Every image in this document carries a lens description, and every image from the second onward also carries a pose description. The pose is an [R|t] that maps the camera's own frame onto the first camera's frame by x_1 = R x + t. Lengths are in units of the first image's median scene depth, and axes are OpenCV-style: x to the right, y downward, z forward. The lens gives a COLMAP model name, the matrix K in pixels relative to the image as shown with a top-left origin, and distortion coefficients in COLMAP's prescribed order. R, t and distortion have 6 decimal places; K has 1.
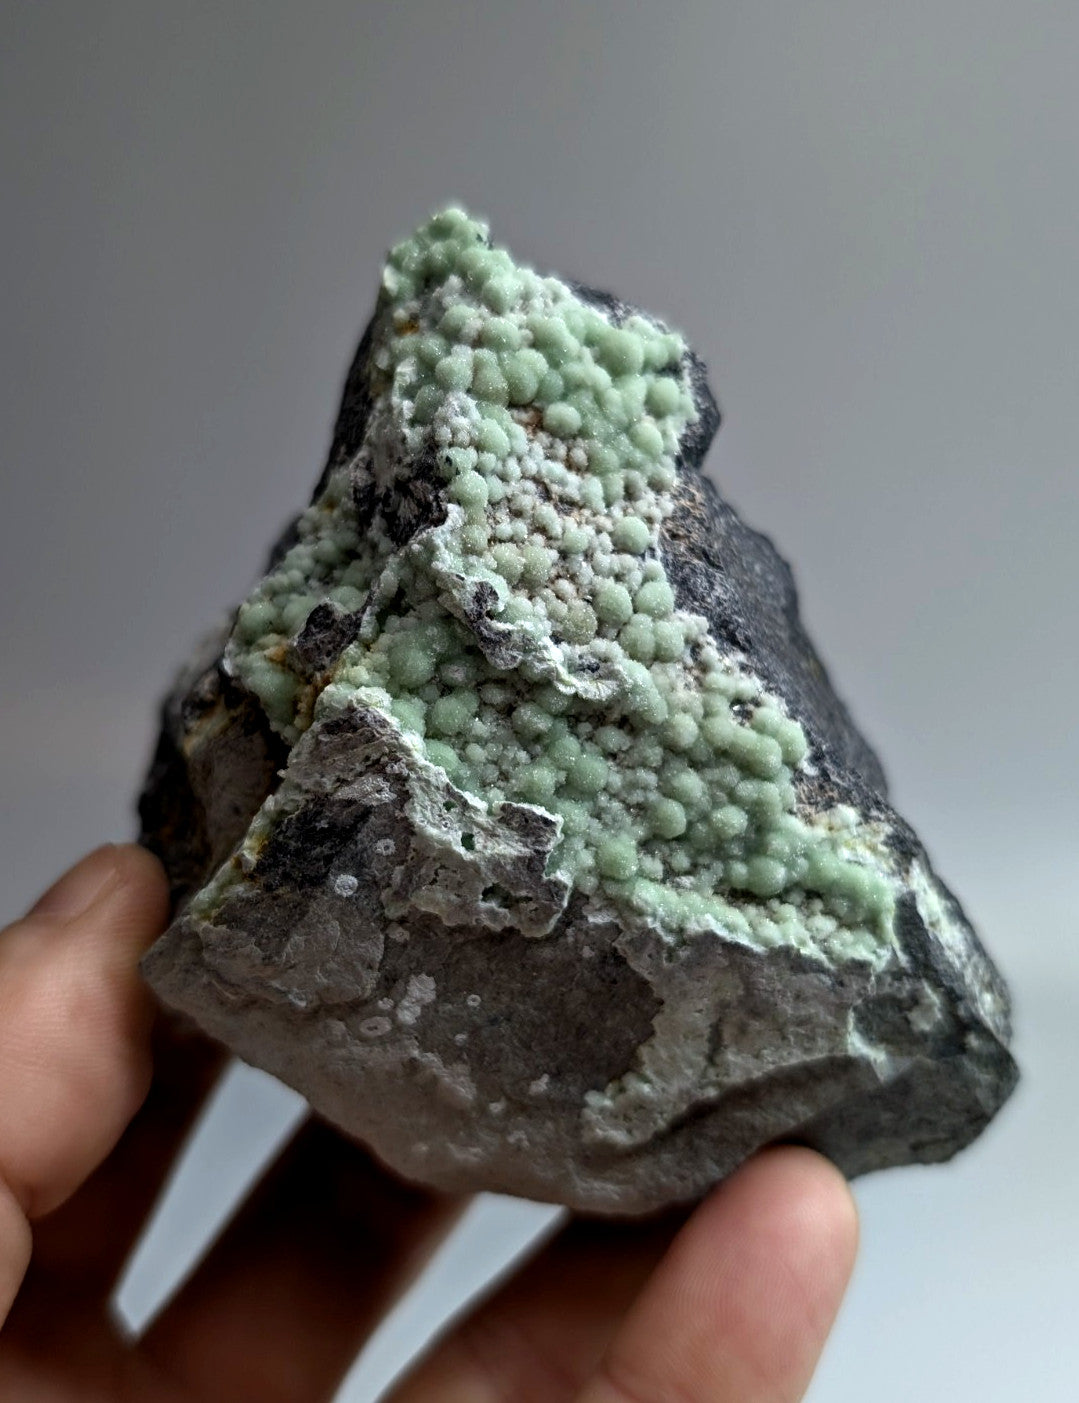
lens RADIAL K [[1502.9, 0, 514.7], [0, 1502.9, 695.7], [0, 0, 1]] dist [0.122603, 0.000000]
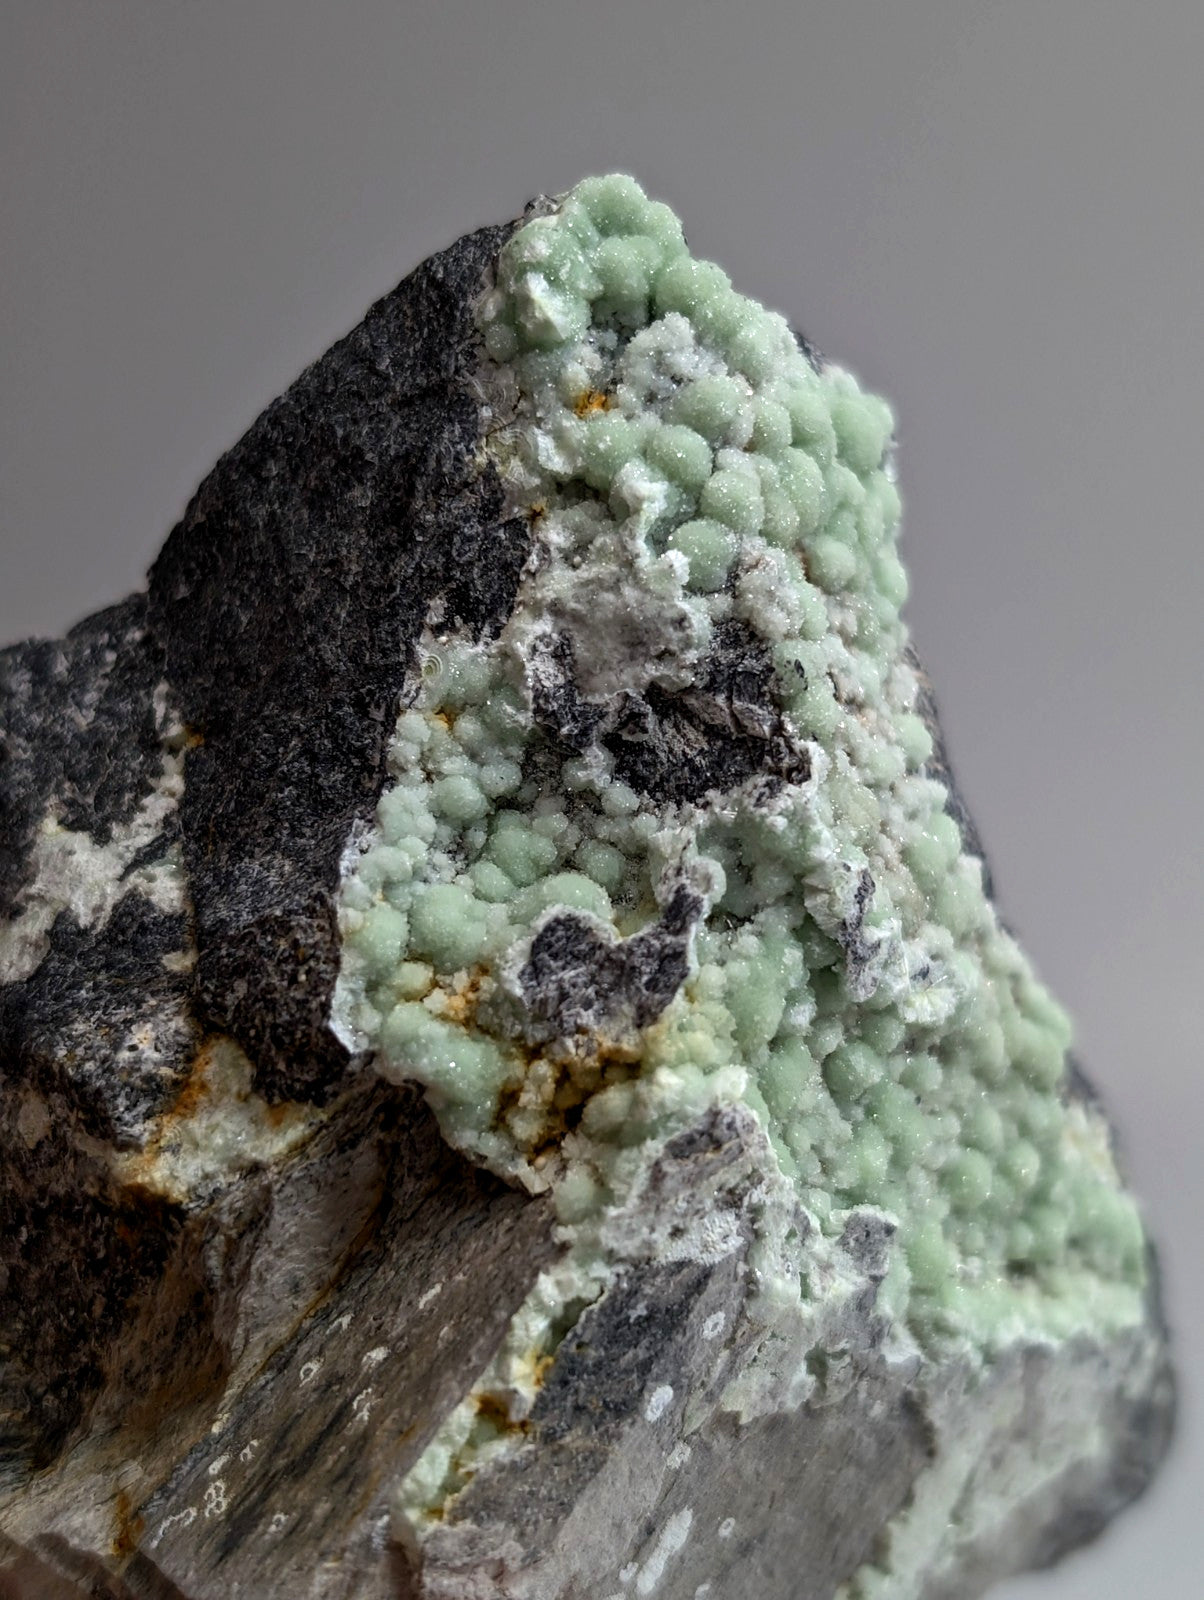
lens RADIAL K [[2771.2, 0, 563.0], [0, 2771.2, 779.6], [0, 0, 1]] dist [0.096193, 0.000000]
pose [[0.761860, -0.086720, 0.641911, -0.784050], [0.020500, 0.993729, 0.109919, -0.224468], [-0.647418, -0.070583, 0.758860, 0.221071]]
